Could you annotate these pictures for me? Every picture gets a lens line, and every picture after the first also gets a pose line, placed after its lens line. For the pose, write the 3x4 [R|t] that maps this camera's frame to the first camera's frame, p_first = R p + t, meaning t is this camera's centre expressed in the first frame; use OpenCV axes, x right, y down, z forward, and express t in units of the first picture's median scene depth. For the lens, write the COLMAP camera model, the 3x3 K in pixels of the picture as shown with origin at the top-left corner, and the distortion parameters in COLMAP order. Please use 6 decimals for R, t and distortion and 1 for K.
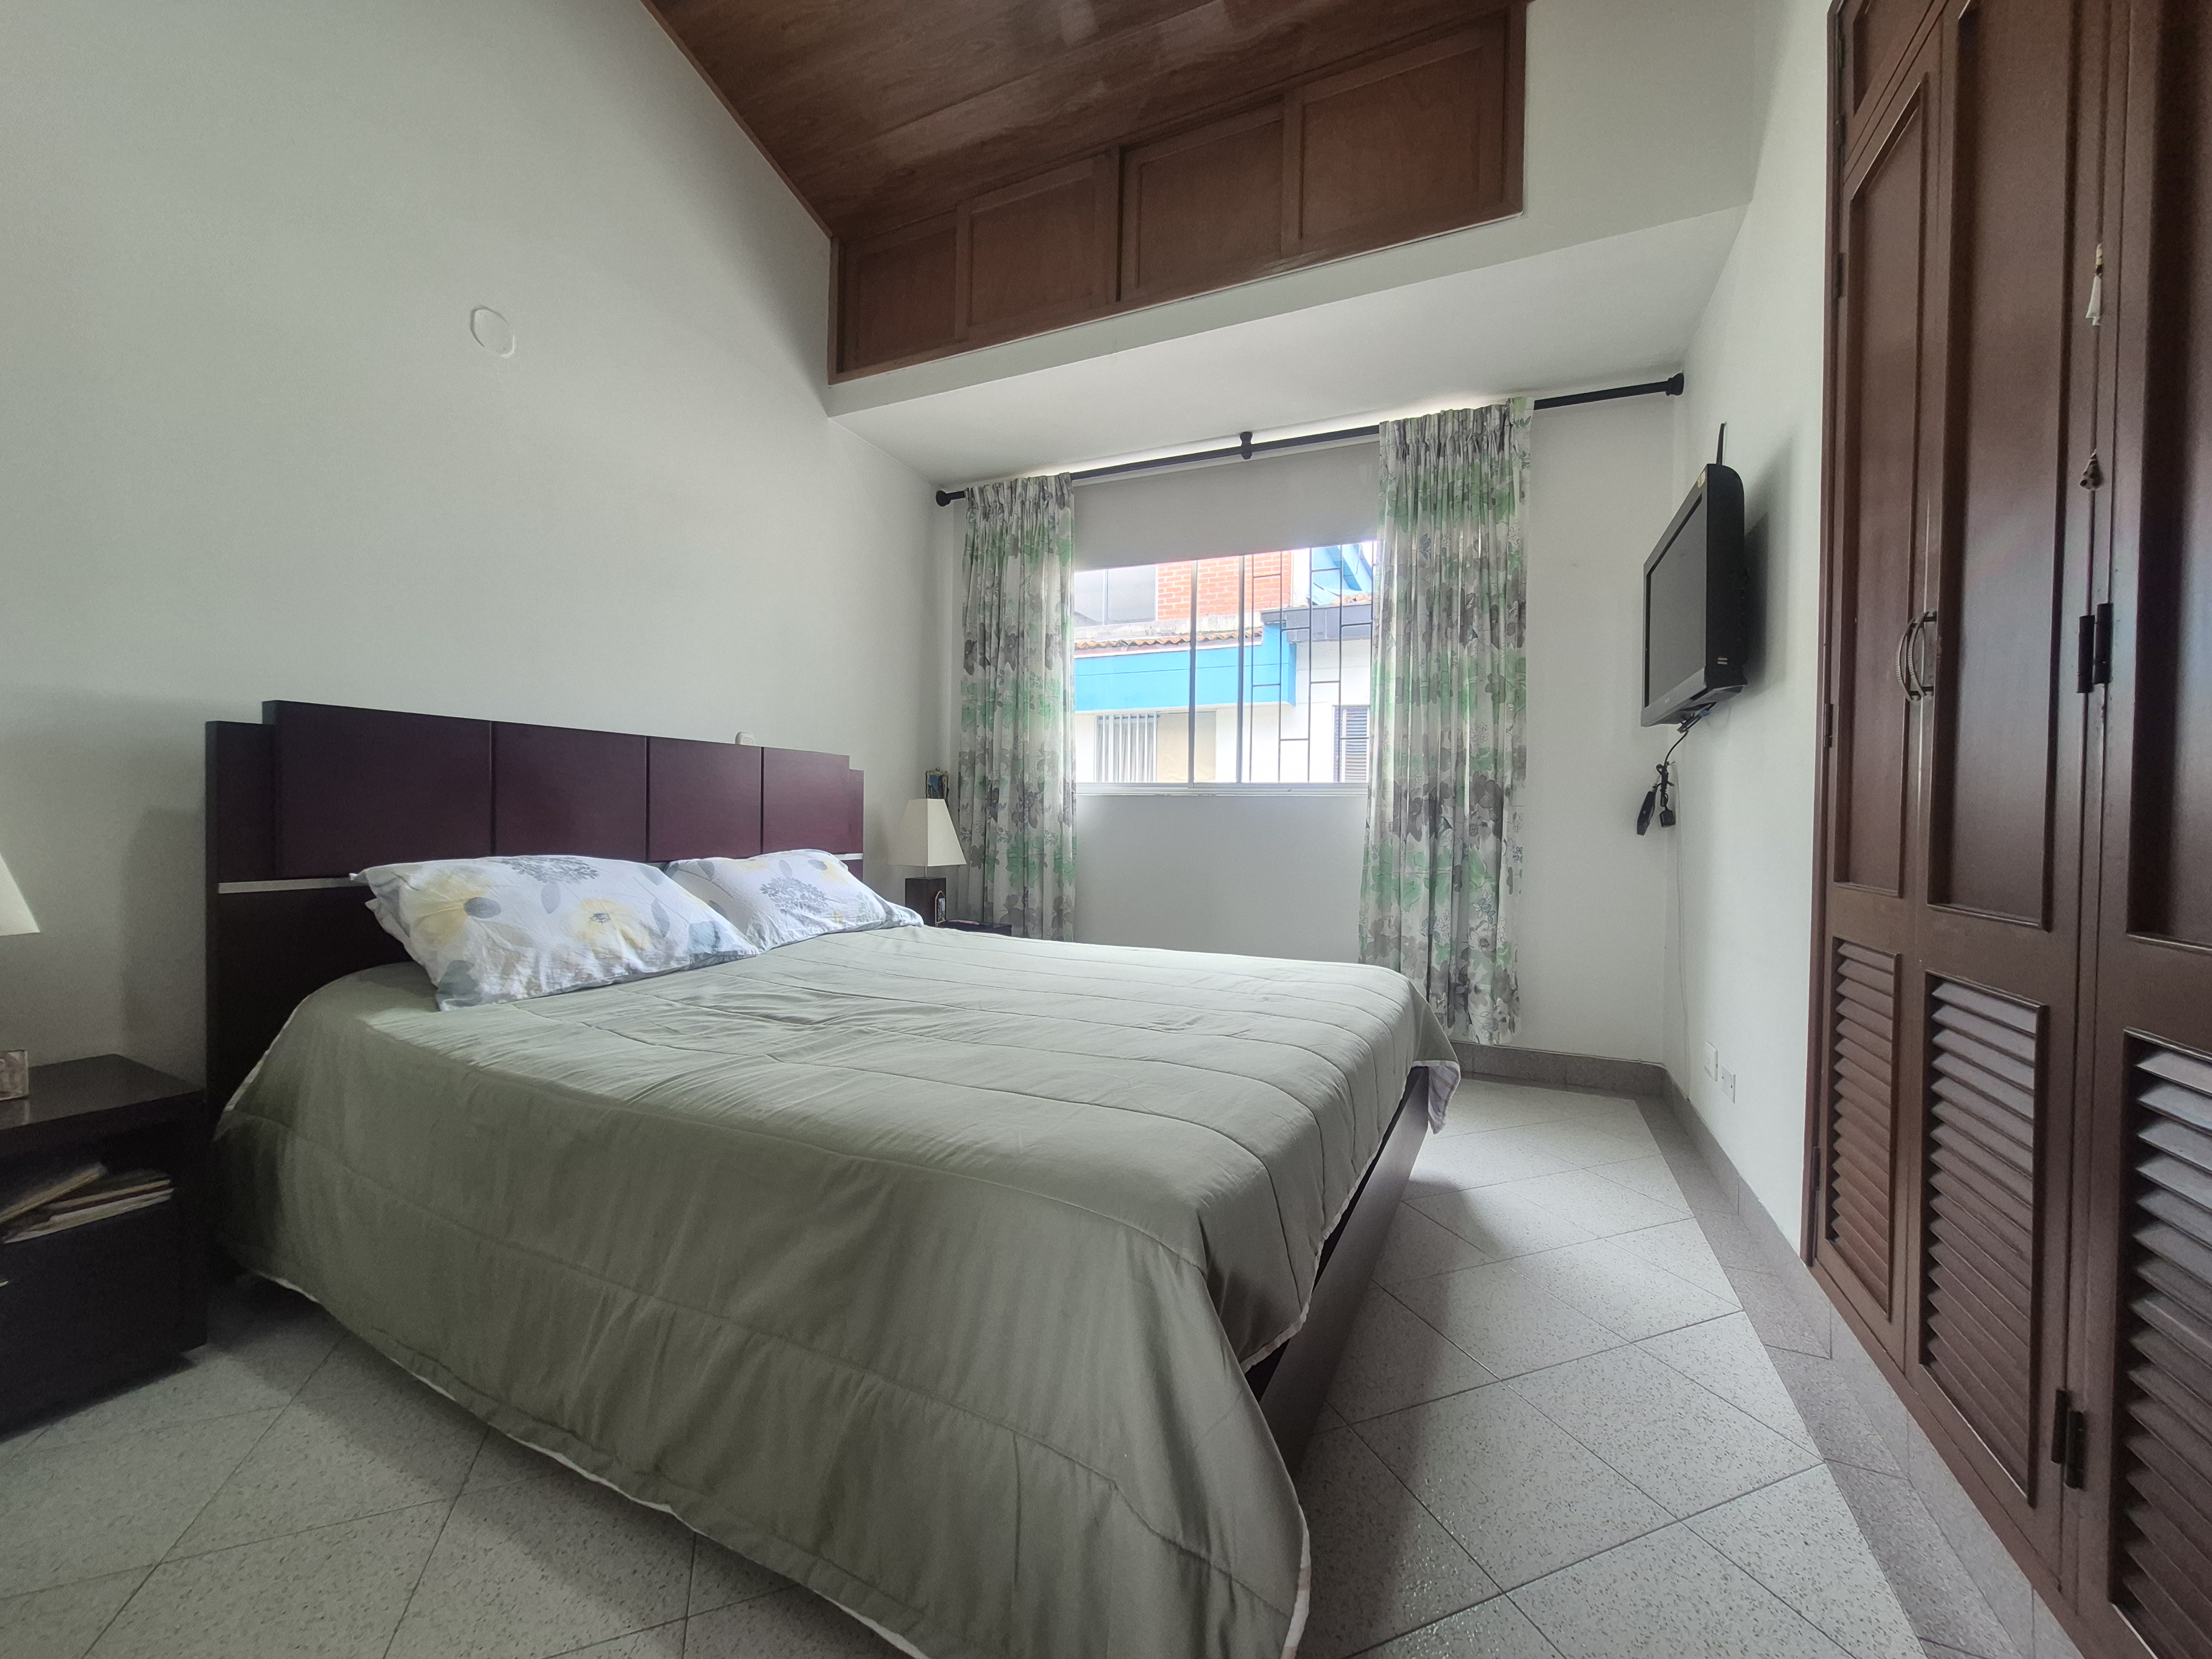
lens RADIAL K [[856.8, 0, 1105.5], [0, 856.8, 829.8], [0, 0, 1]] dist [-0.002872, 0.000034]
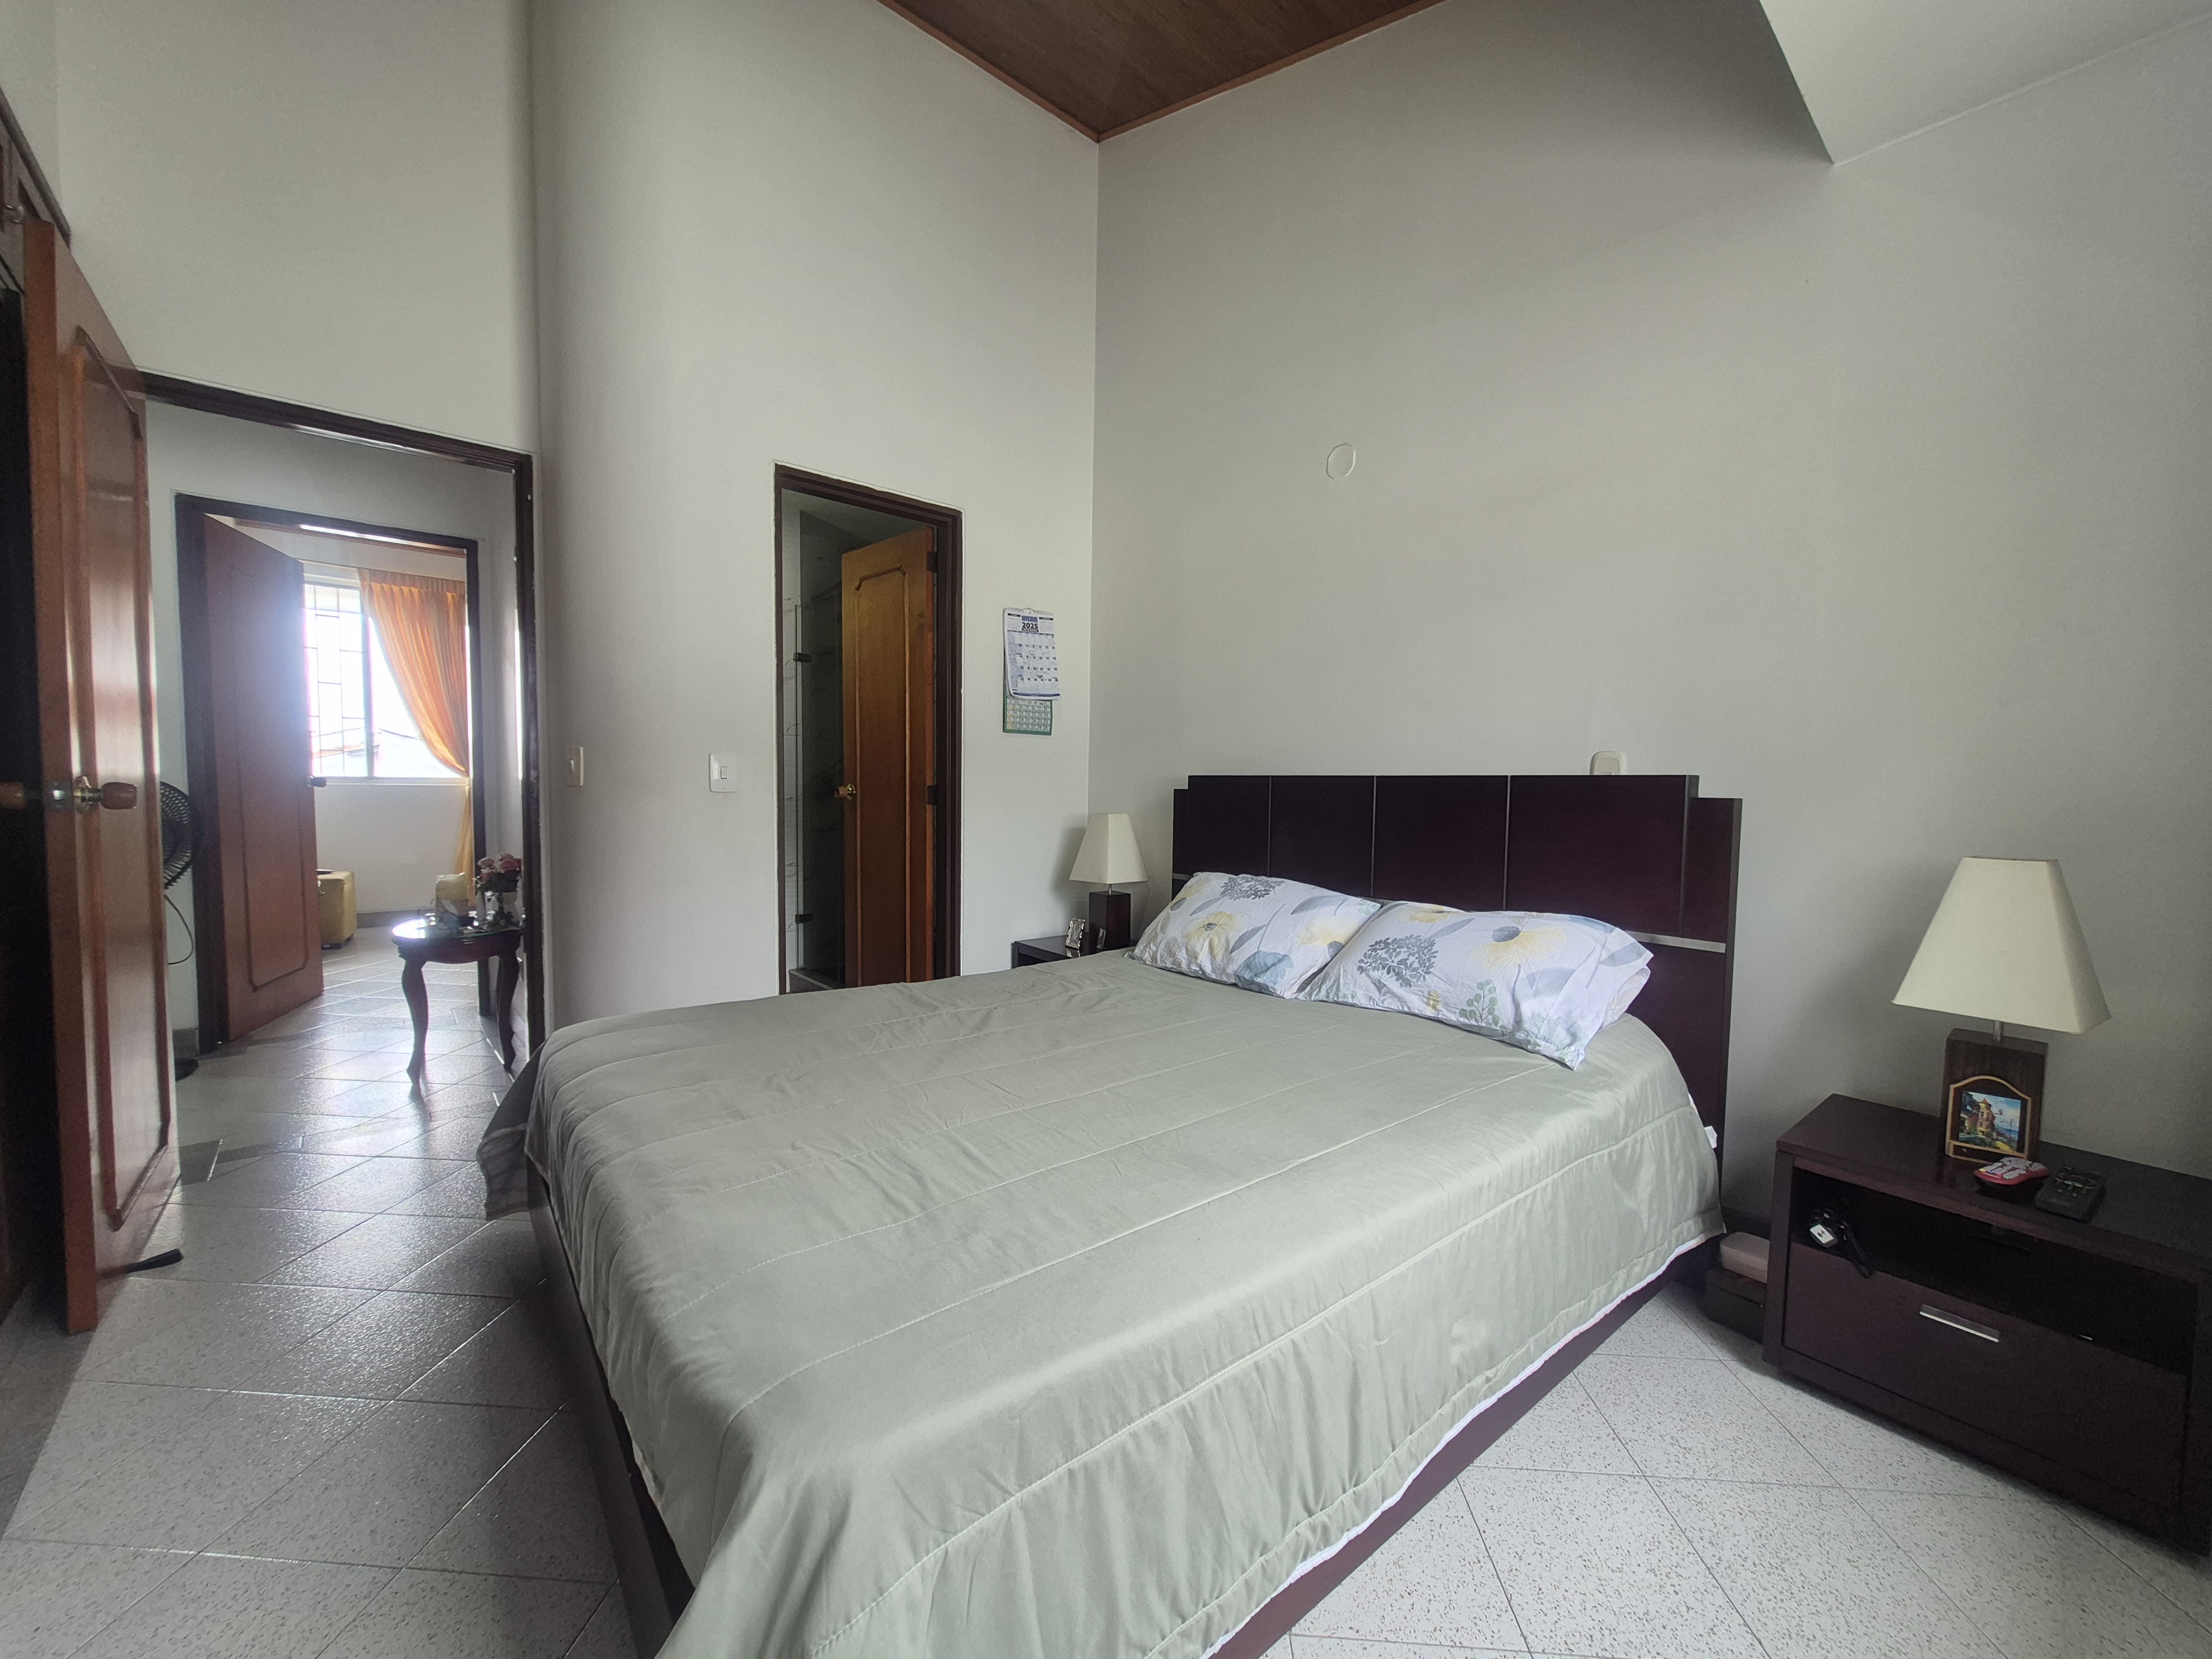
lens RADIAL K [[856.8, 0, 1099.8], [0, 856.8, 829.2], [0, 0, 1]] dist [-0.002872, 0.000034]
pose [[-0.412666, 0.031188, -0.910348, 0.545198], [-0.029904, 0.998411, 0.047761, -0.084589], [0.910391, 0.046932, -0.411077, 1.129372]]
